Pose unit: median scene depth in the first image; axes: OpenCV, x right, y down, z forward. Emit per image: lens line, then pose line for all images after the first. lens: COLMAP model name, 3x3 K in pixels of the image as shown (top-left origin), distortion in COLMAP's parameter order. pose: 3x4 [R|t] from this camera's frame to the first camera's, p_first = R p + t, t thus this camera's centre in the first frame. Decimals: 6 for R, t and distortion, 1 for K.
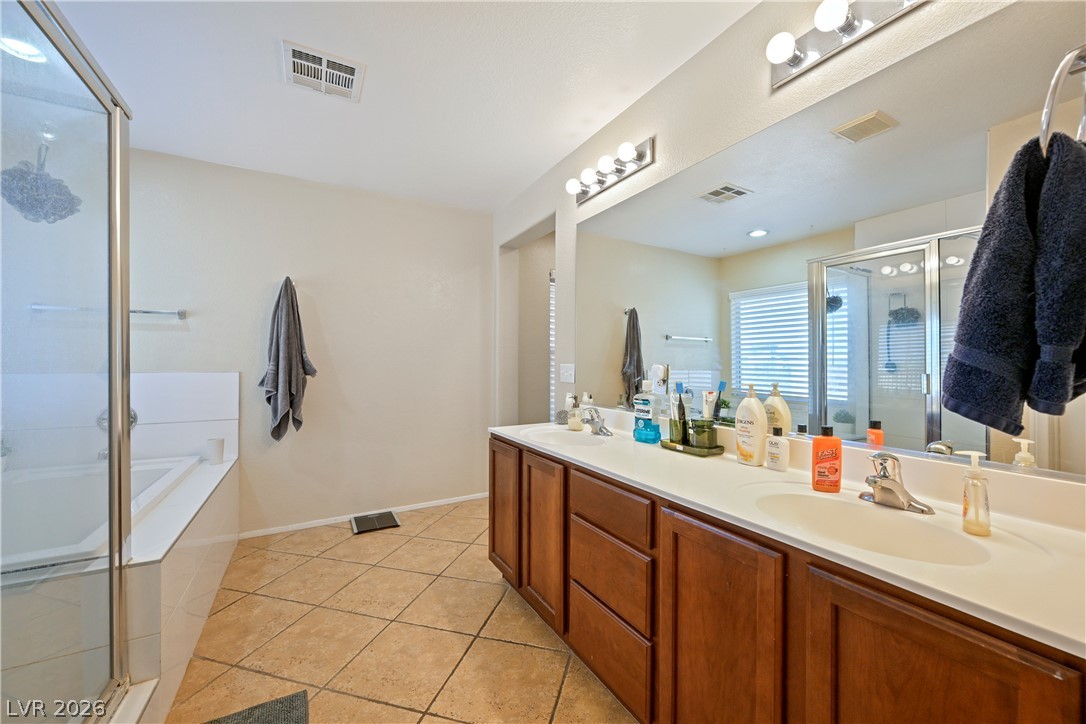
lens RADIAL K [[425.7, 0, 544.1], [0, 425.7, 362.9], [0, 0, 1]] dist [0.001663, 0.000356]
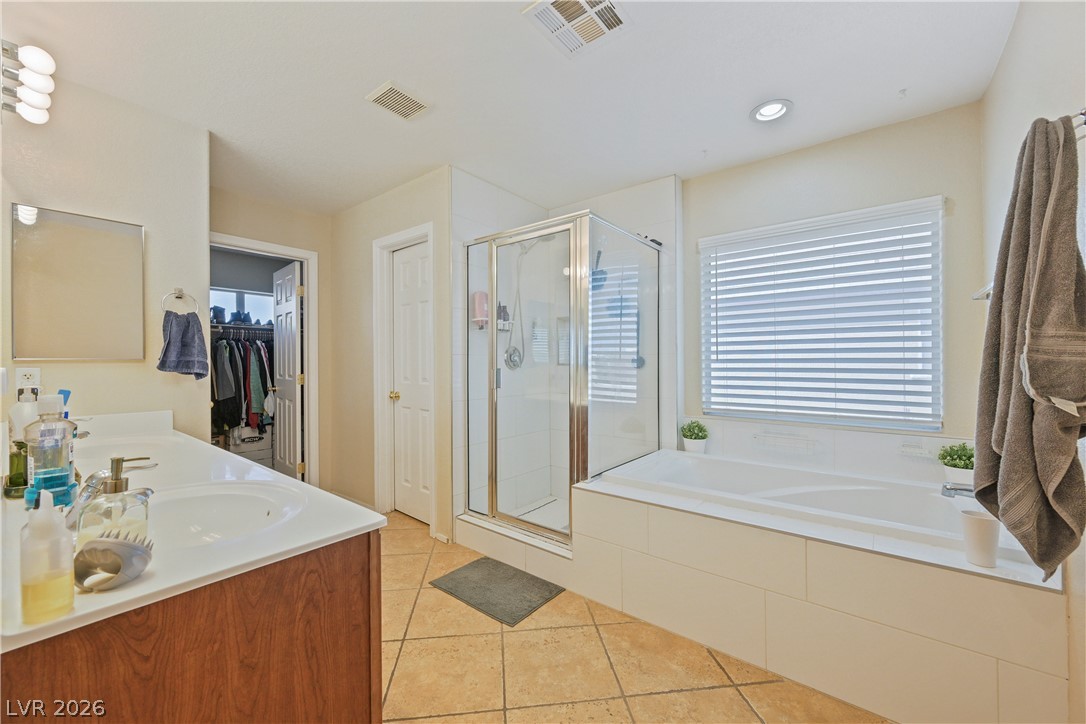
lens RADIAL K [[425.7, 0, 542.2], [0, 425.7, 362.9], [0, 0, 1]] dist [0.001663, 0.000356]
pose [[-0.925706, -0.001210, -0.378241, -0.144074], [-0.001502, 0.999999, 0.000477, 0.001641], [0.378240, 0.001010, -0.925707, 1.845357]]
